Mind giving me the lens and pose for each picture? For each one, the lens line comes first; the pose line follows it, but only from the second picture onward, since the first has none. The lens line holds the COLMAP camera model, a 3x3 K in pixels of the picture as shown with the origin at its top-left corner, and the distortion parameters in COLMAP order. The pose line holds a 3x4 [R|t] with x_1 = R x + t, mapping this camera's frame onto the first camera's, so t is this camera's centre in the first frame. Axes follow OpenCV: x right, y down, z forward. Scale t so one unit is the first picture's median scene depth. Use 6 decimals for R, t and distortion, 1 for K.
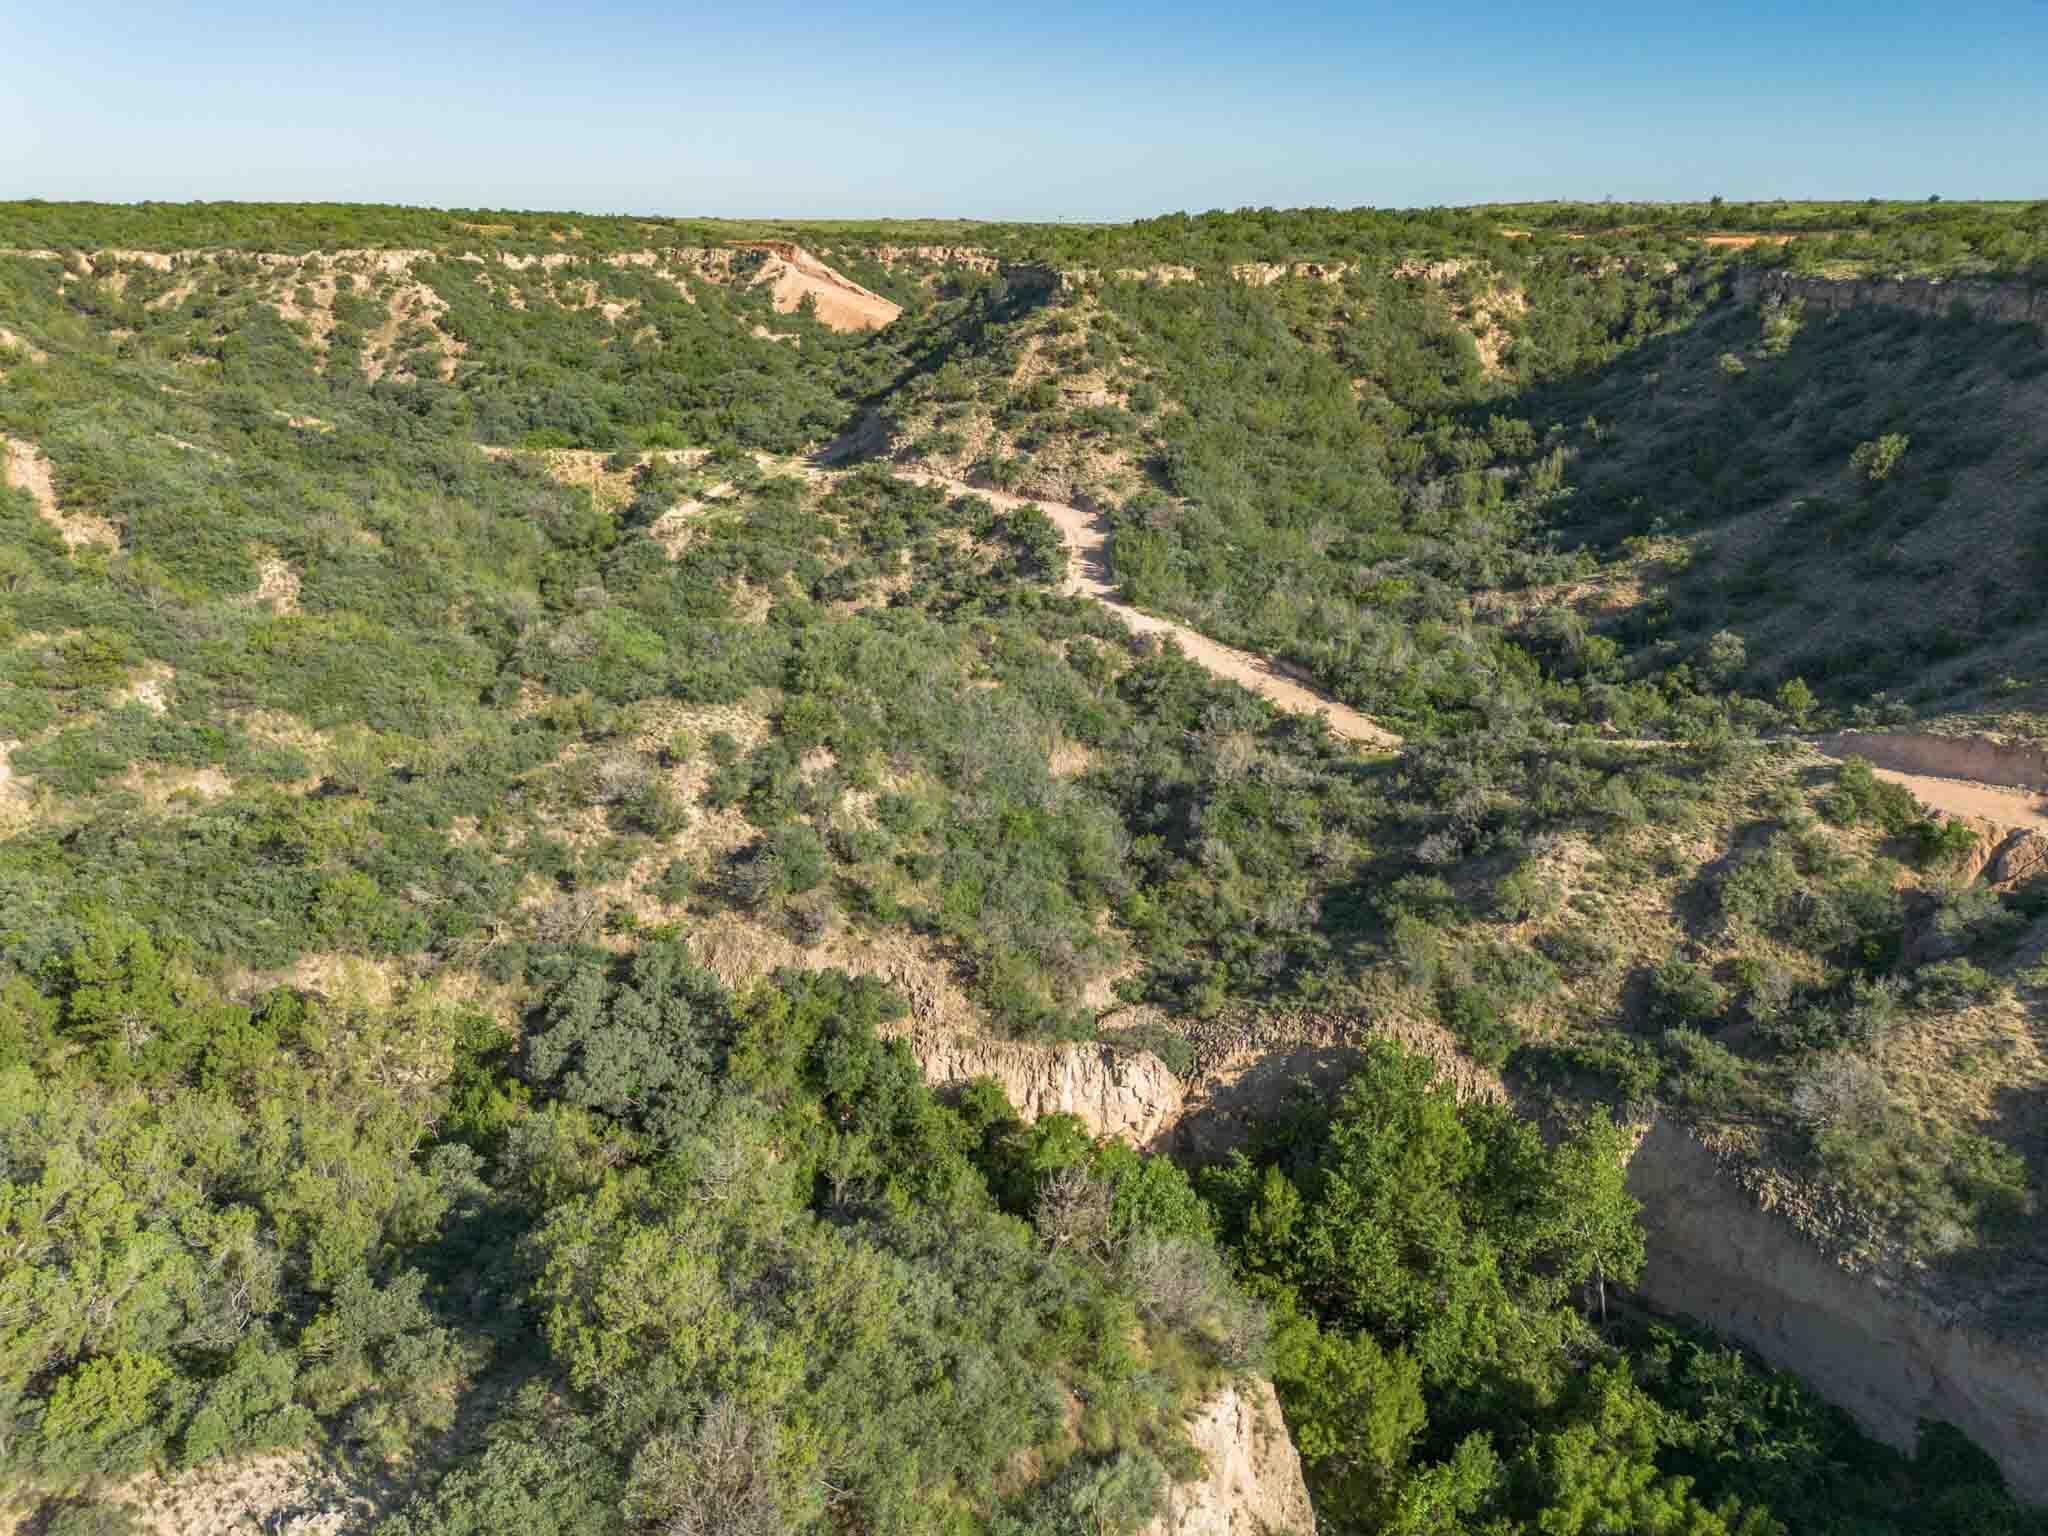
lens RADIAL K [[1459.2, 0, 1070.2], [0, 1459.2, 753.1], [0, 0, 1]] dist [0.049552, -0.040567]
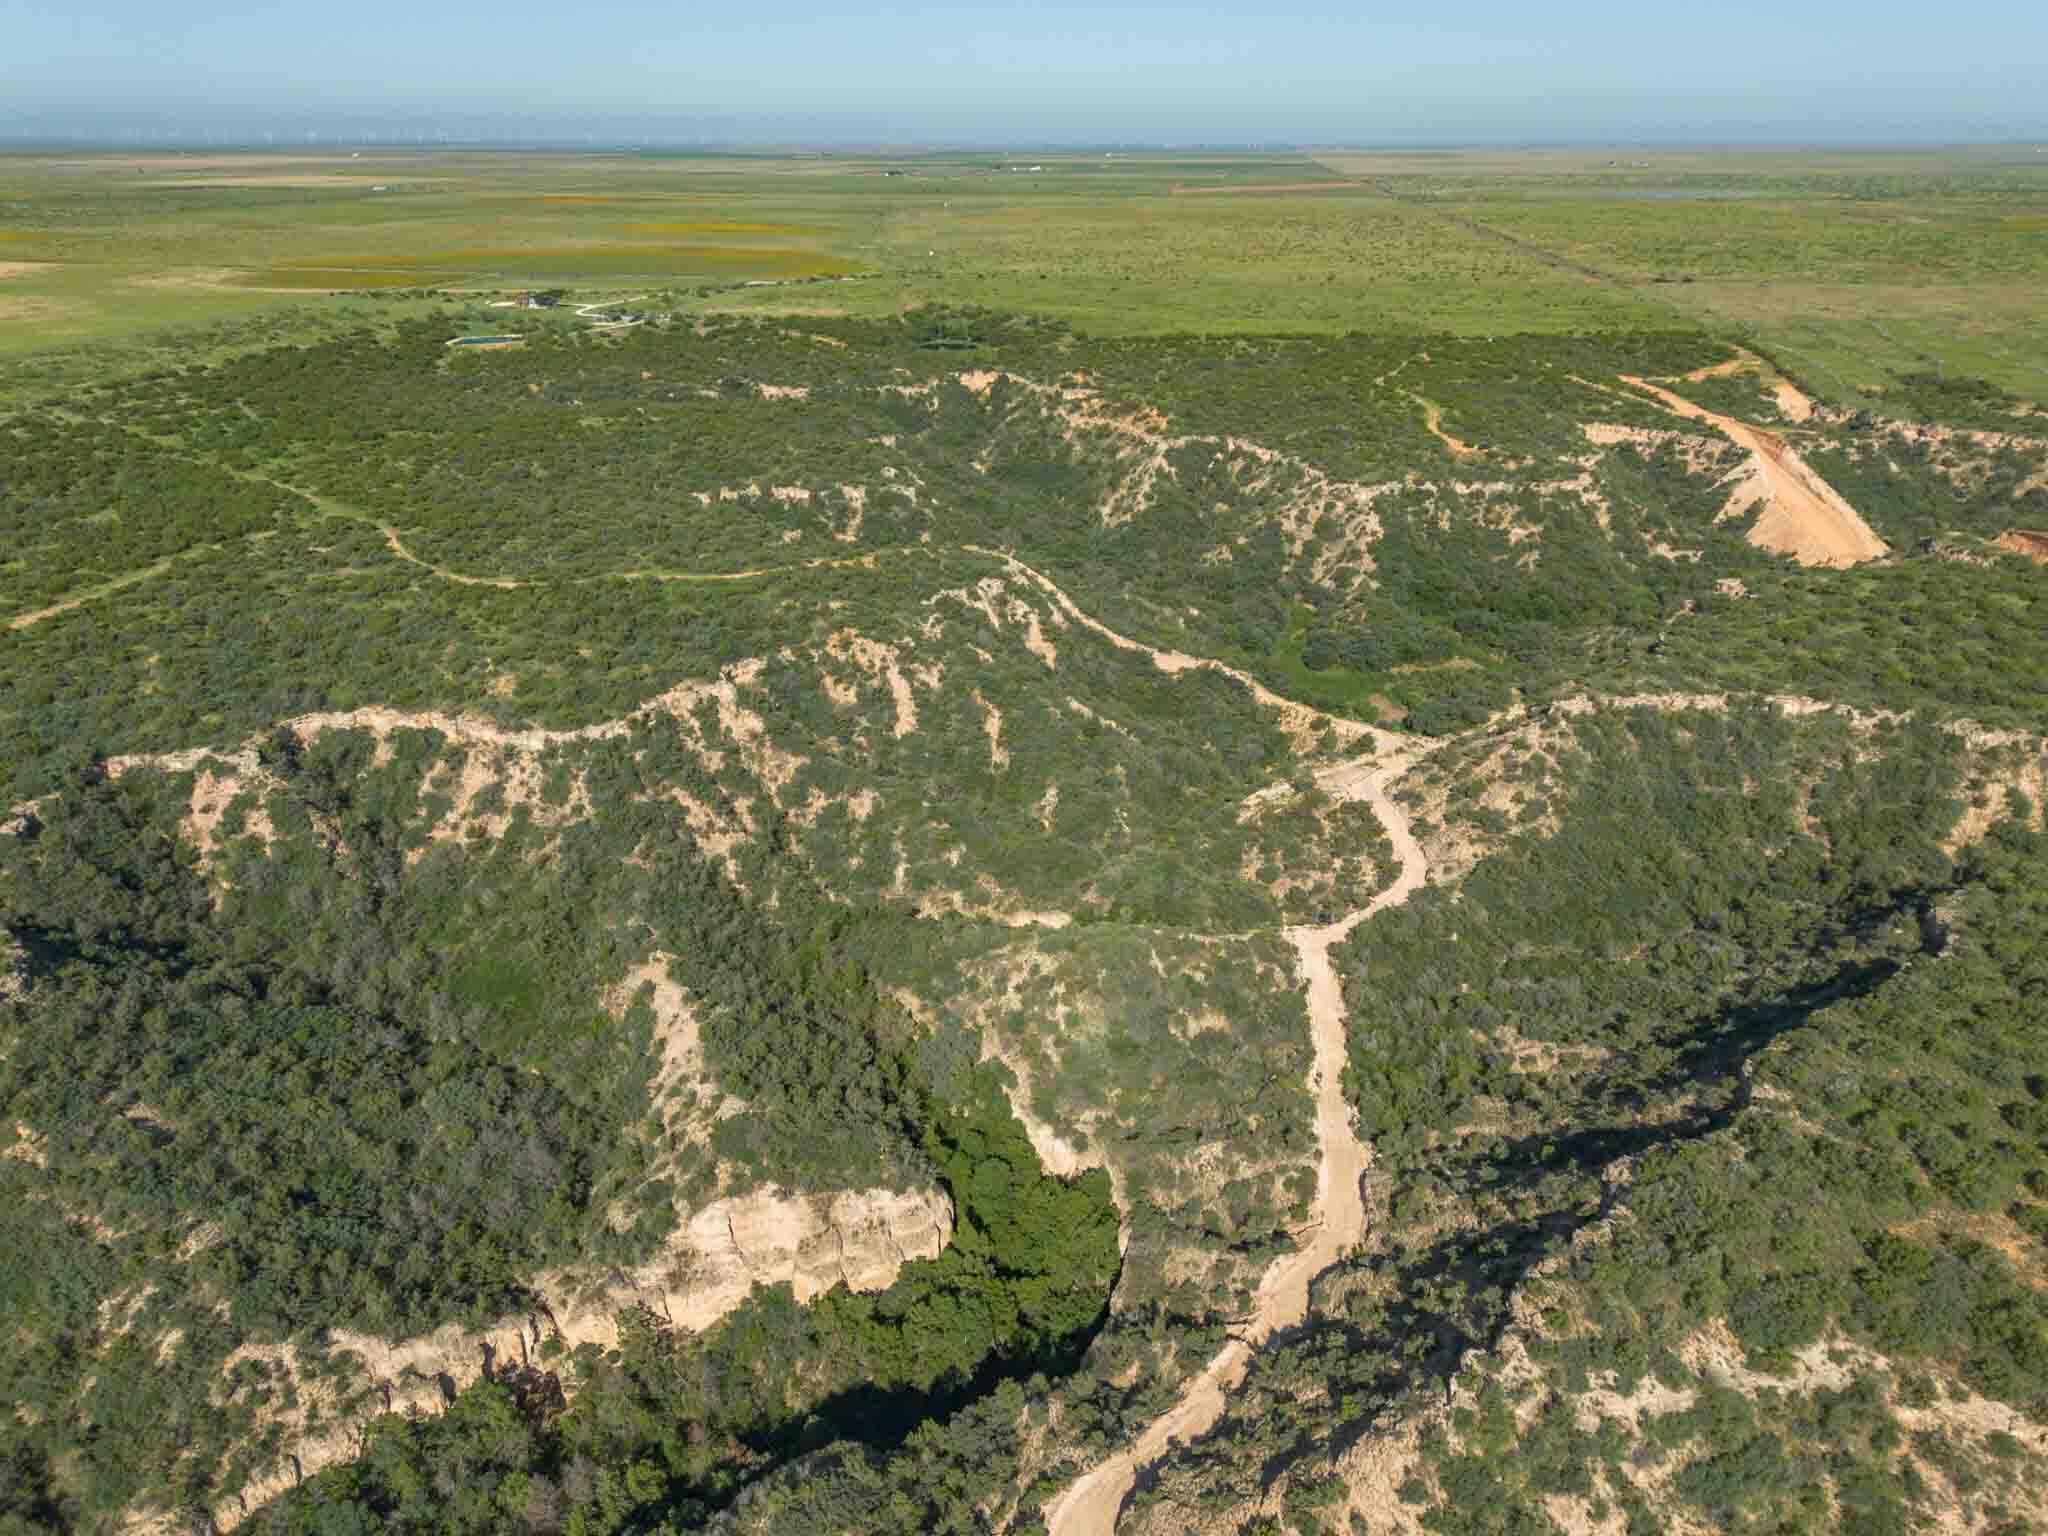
lens RADIAL K [[1459.2, 0, 1010.5], [0, 1459.2, 785.8], [0, 0, 1]] dist [0.049552, -0.040567]
pose [[0.647038, 0.308490, -0.697263, 0.439853], [-0.254747, 0.949409, 0.183650, -0.236385], [0.718641, 0.058797, 0.692891, -0.272414]]
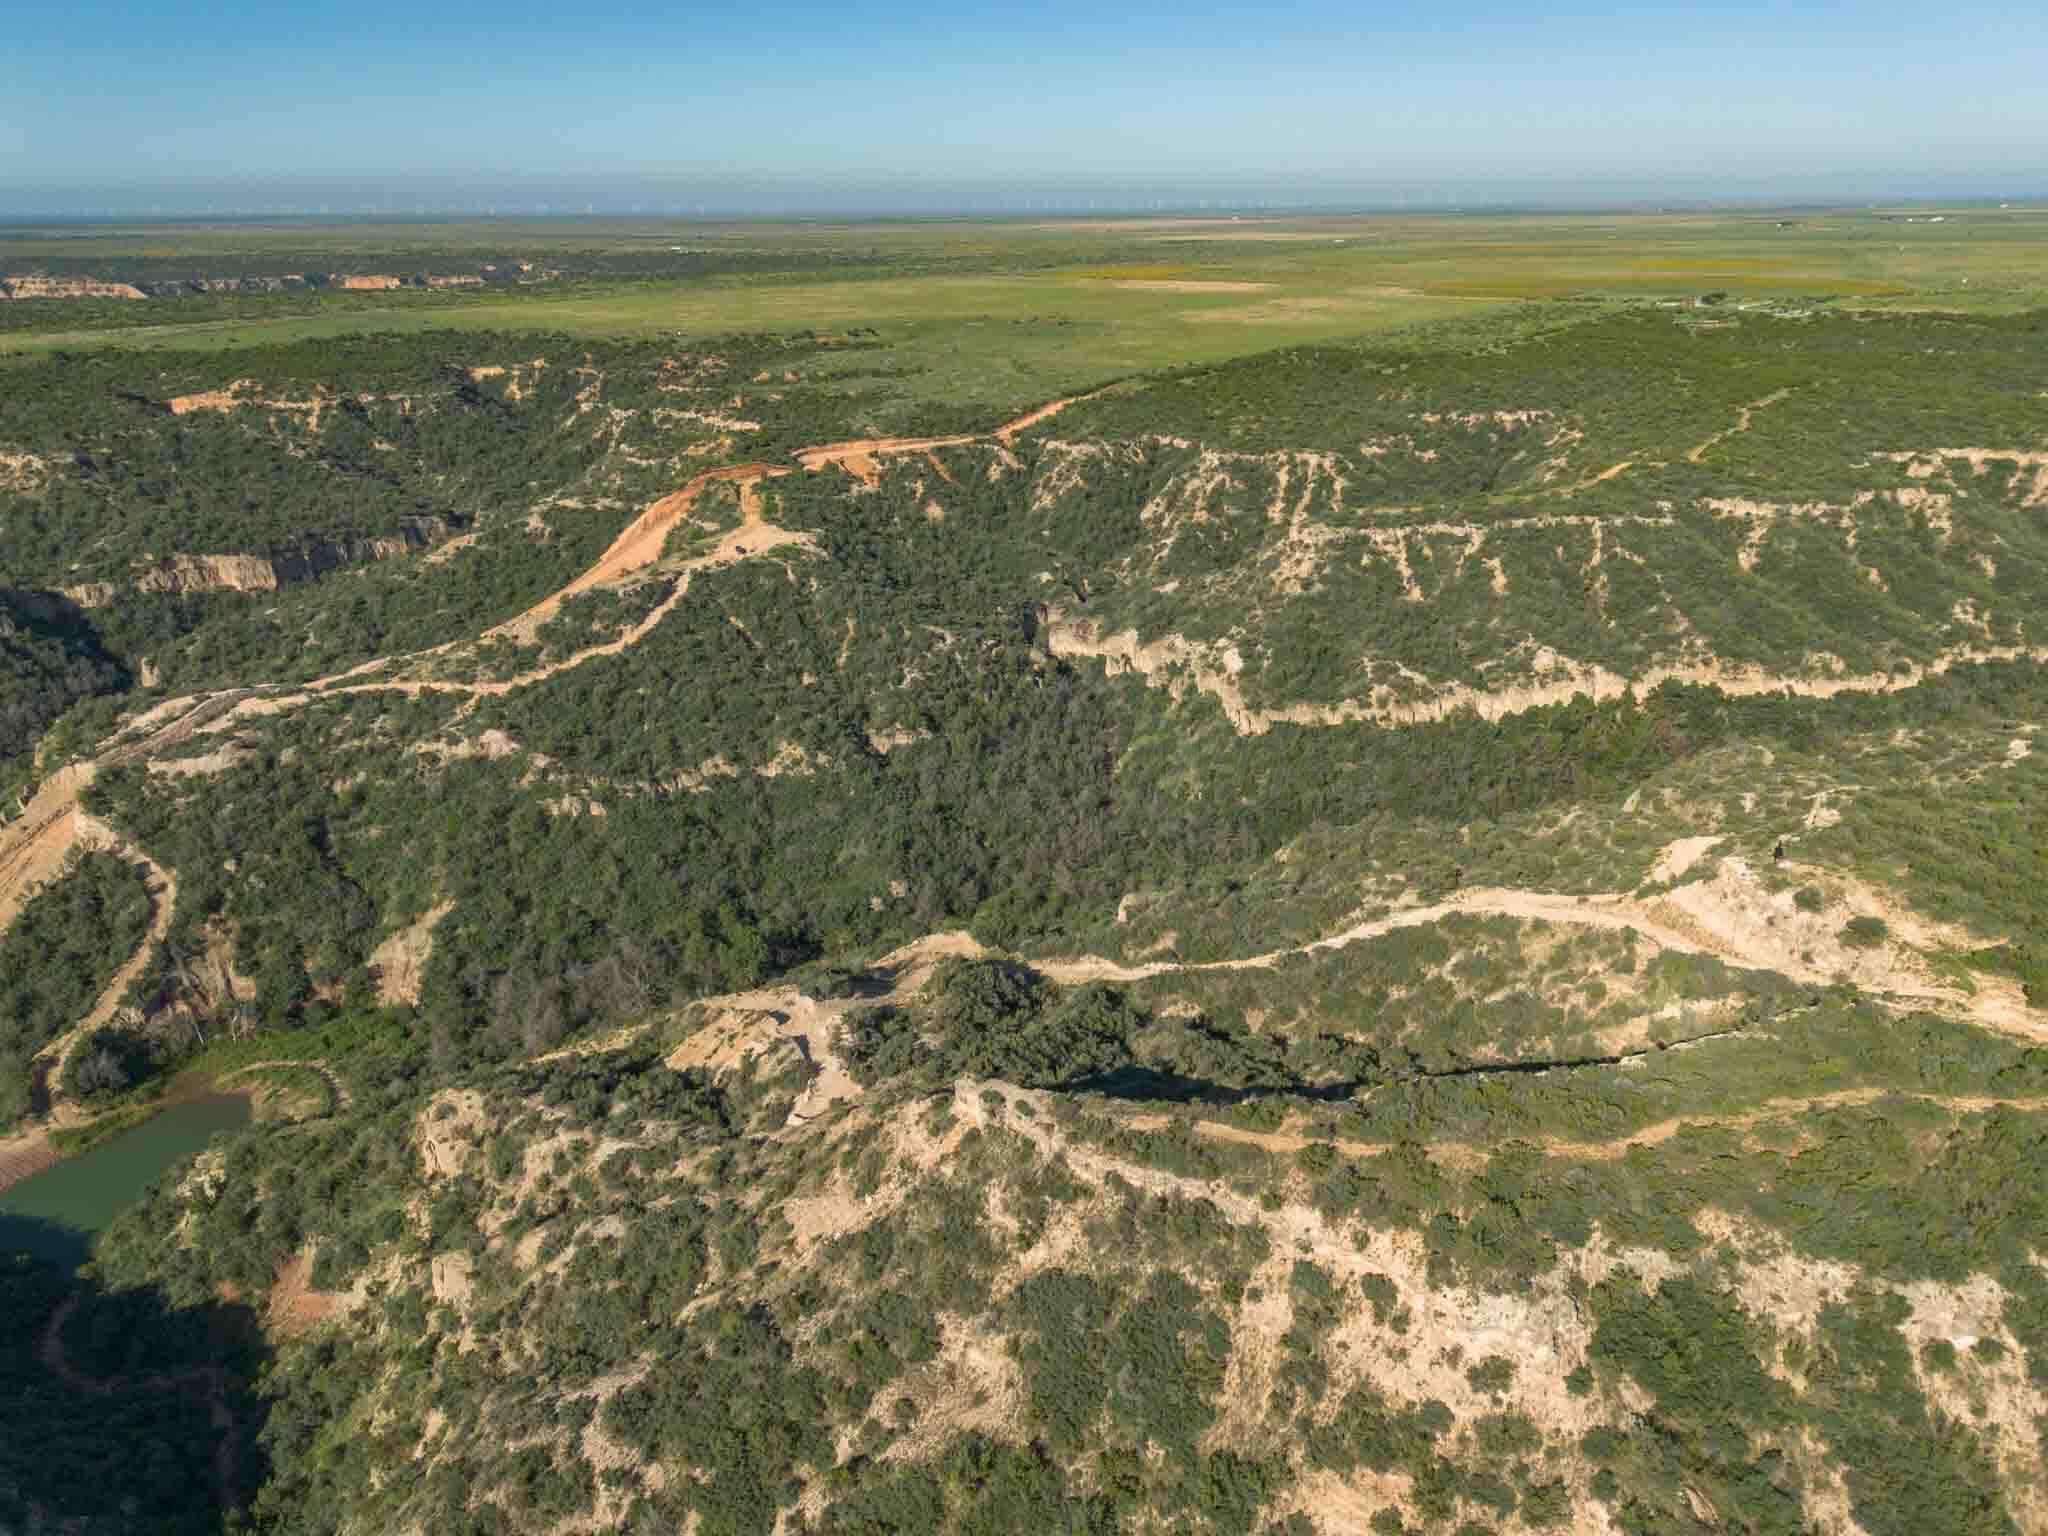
lens RADIAL K [[1459.2, 0, 1010.1], [0, 1459.2, 765.3], [0, 0, 1]] dist [0.049552, -0.040567]
pose [[0.222045, 0.345184, -0.911890, 1.086062], [-0.313416, 0.910872, 0.268482, 0.229829], [0.923291, 0.226186, 0.310441, -1.524038]]
